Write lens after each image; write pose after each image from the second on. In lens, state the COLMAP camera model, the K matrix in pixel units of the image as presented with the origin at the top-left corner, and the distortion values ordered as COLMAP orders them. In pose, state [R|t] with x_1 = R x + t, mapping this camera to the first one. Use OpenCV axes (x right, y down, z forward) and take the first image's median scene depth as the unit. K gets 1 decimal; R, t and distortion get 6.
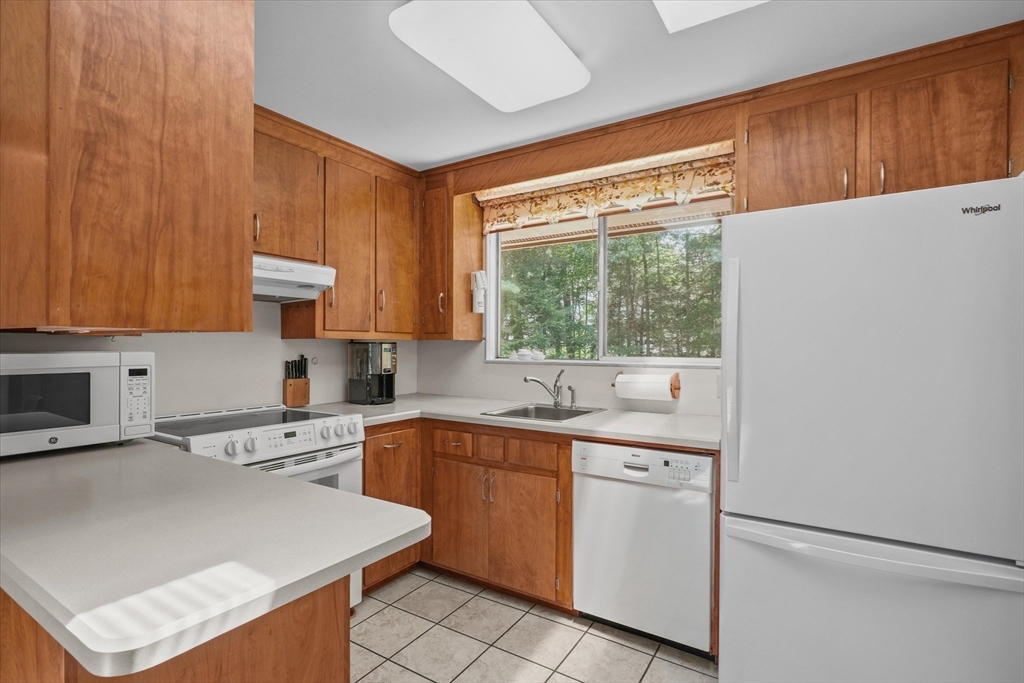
lens RADIAL K [[498.6, 0, 512.6], [0, 498.6, 347.9], [0, 0, 1]] dist [-0.004776, 0.001459]
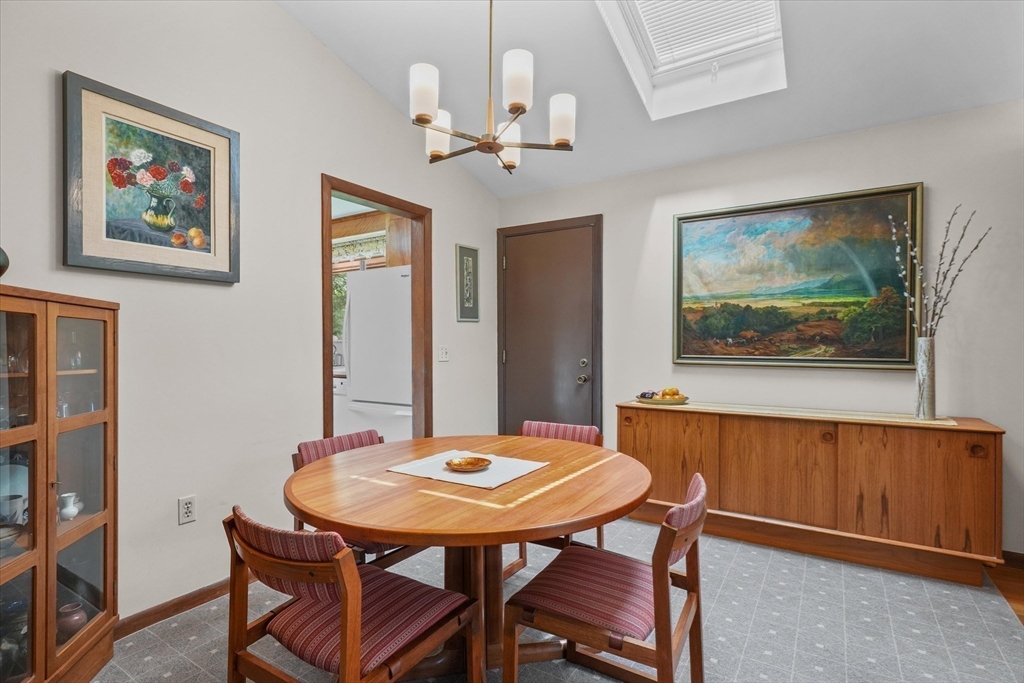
lens RADIAL K [[498.6, 0, 510.3], [0, 498.6, 345.6], [0, 0, 1]] dist [-0.004776, 0.001459]
pose [[0.999954, -0.009567, 0.000081, 0.865631], [0.009566, 0.999953, 0.001709, 0.080982], [-0.000097, -0.001708, 0.999999, -1.058615]]
